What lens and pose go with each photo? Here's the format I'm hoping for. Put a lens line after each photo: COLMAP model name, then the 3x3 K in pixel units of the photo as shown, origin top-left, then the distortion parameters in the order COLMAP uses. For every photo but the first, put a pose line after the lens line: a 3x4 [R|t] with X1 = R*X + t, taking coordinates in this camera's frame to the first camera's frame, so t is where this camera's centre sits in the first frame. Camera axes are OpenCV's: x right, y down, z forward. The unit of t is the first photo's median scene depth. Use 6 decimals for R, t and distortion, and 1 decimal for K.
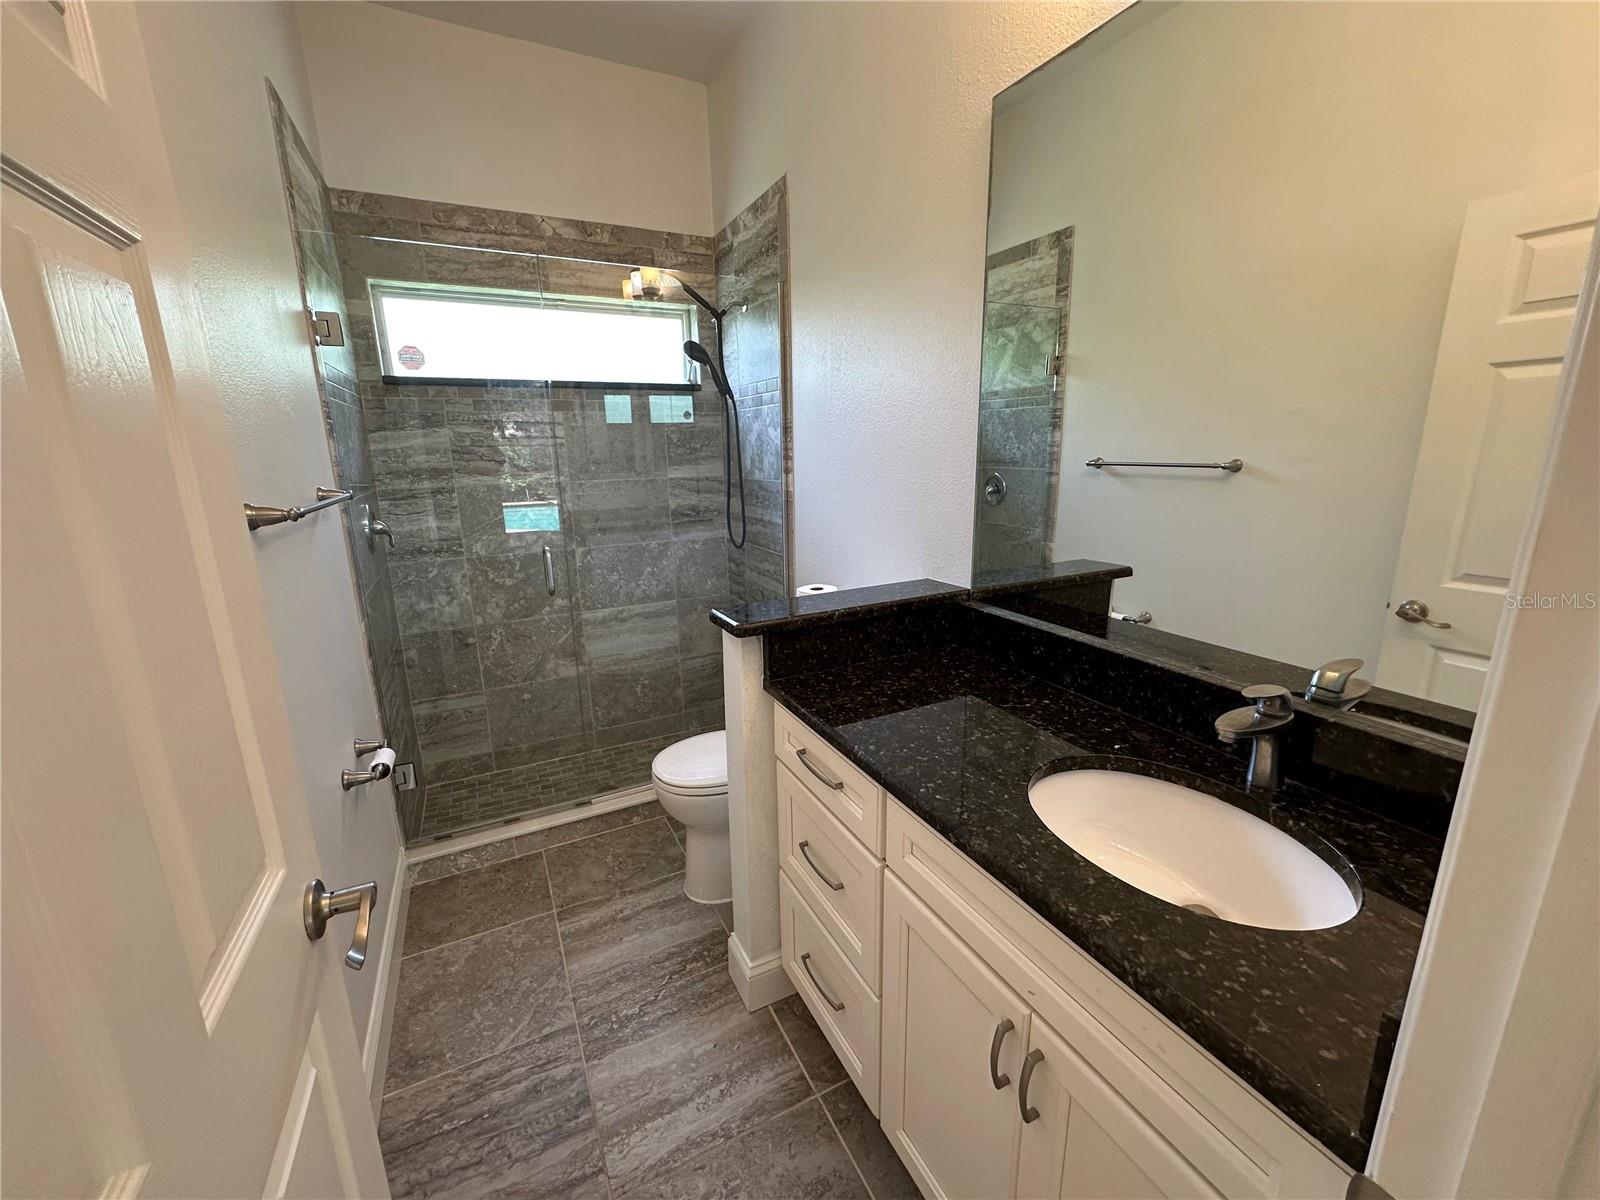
lens RADIAL K [[640.8, 0, 790.9], [0, 640.8, 599.2], [0, 0, 1]] dist [-0.004484, 0.000824]
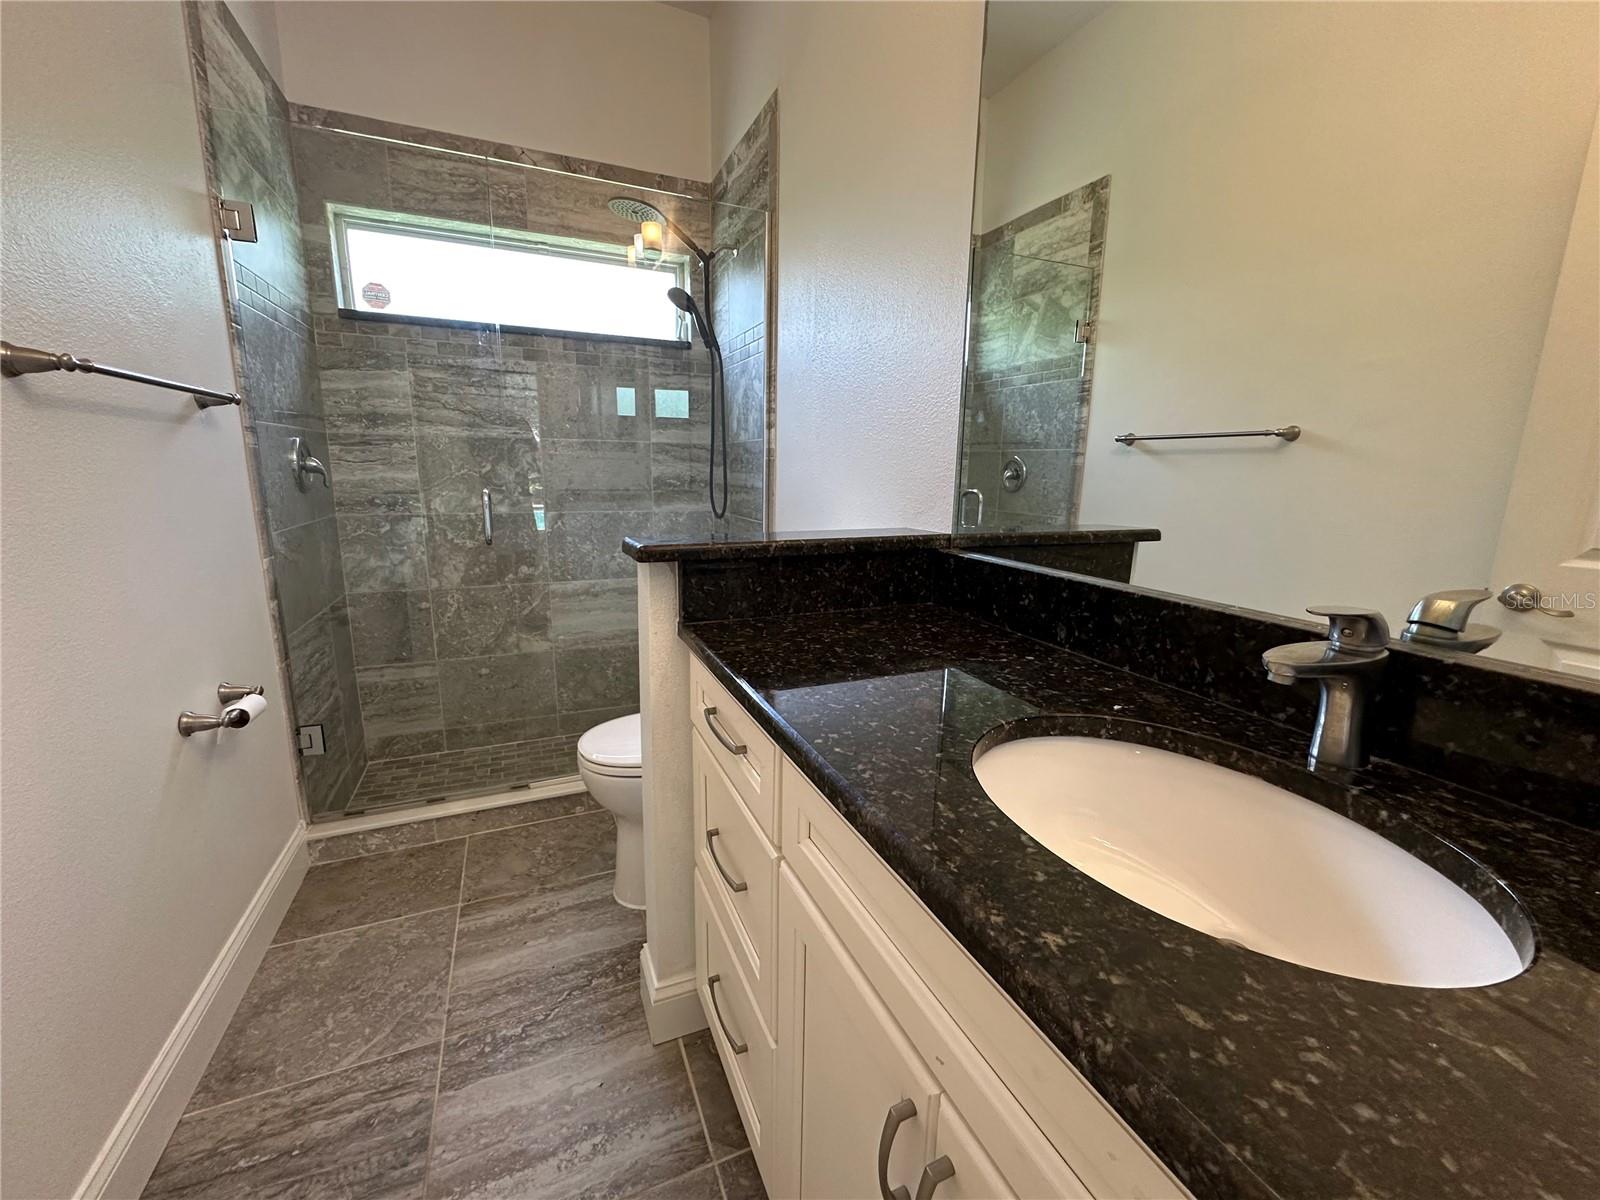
lens RADIAL K [[640.8, 0, 791.6], [0, 640.8, 599.1], [0, 0, 1]] dist [-0.004484, 0.000824]
pose [[0.997723, 0.046048, -0.049279, 0.114878], [-0.047573, 0.998410, -0.030239, 0.095168], [0.047808, 0.032515, 0.998327, 0.174658]]
